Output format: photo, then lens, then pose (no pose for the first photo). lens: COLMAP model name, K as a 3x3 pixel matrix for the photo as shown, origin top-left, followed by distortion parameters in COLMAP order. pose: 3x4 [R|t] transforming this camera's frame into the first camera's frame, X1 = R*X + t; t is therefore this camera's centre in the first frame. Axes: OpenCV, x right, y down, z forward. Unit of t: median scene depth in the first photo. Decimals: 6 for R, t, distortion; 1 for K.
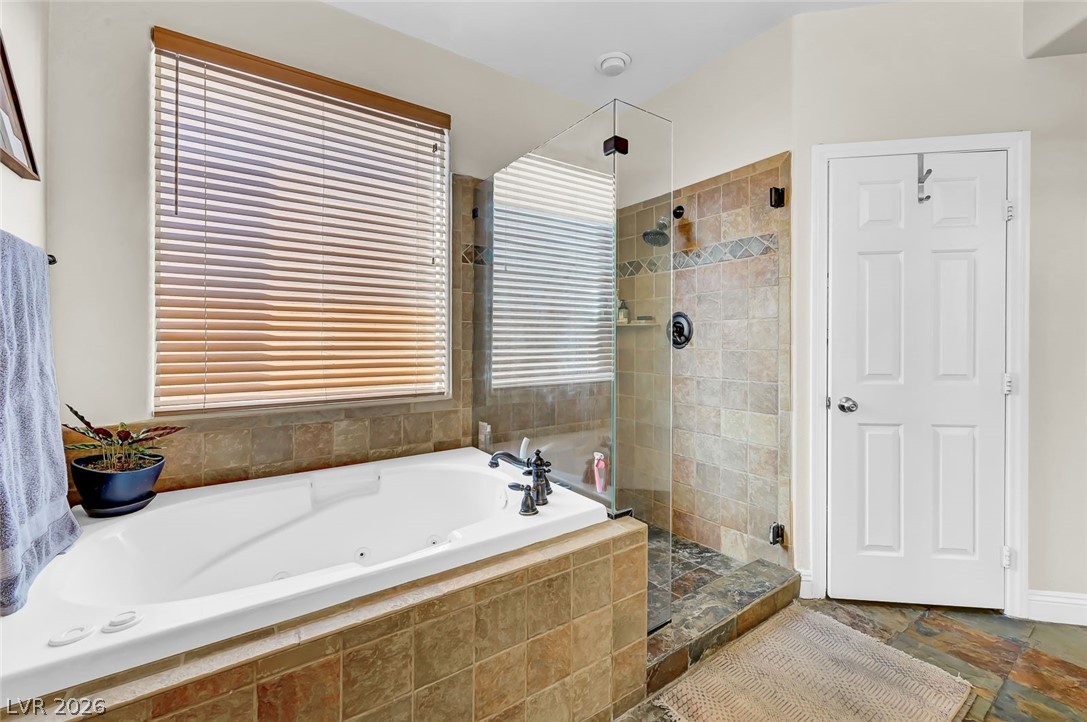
lens RADIAL K [[468.4, 0, 528.6], [0, 468.4, 344.6], [0, 0, 1]] dist [-0.003581, 0.002260]
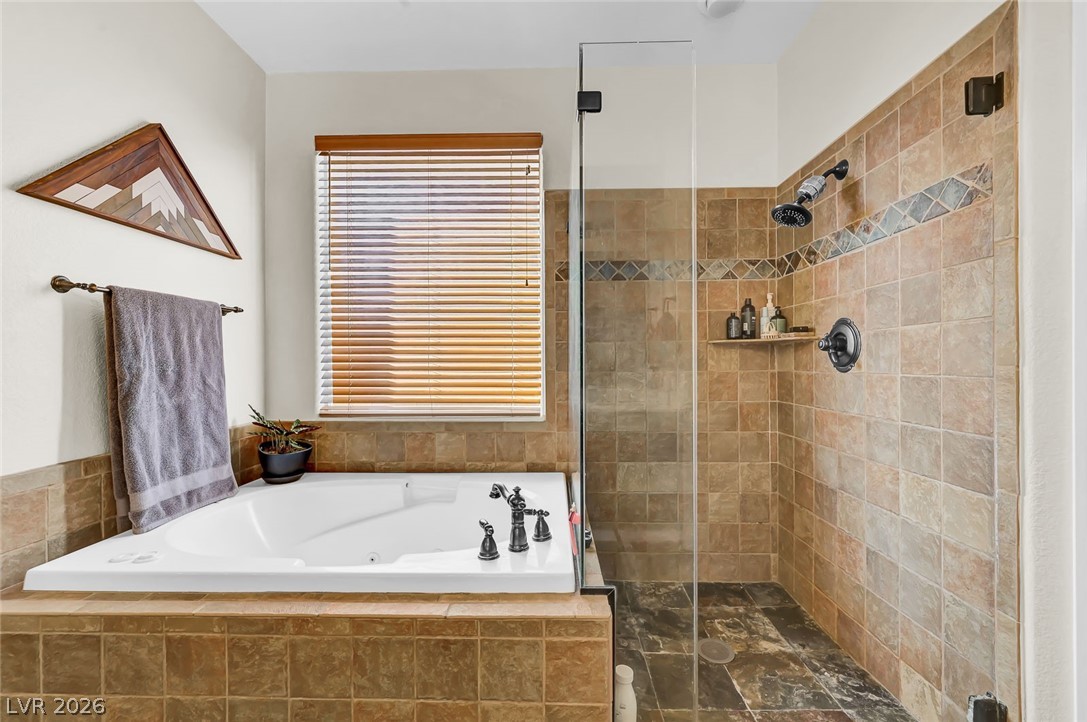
lens RADIAL K [[434.3, 0, 544.6], [0, 434.3, 365.3], [0, 0, 1]] dist [-0.003623, 0.001011]
pose [[0.807714, 0.000933, -0.589574, 0.406630], [-0.001819, 0.999998, -0.000910, -0.000050], [0.589572, 0.001808, 0.807714, 0.288552]]
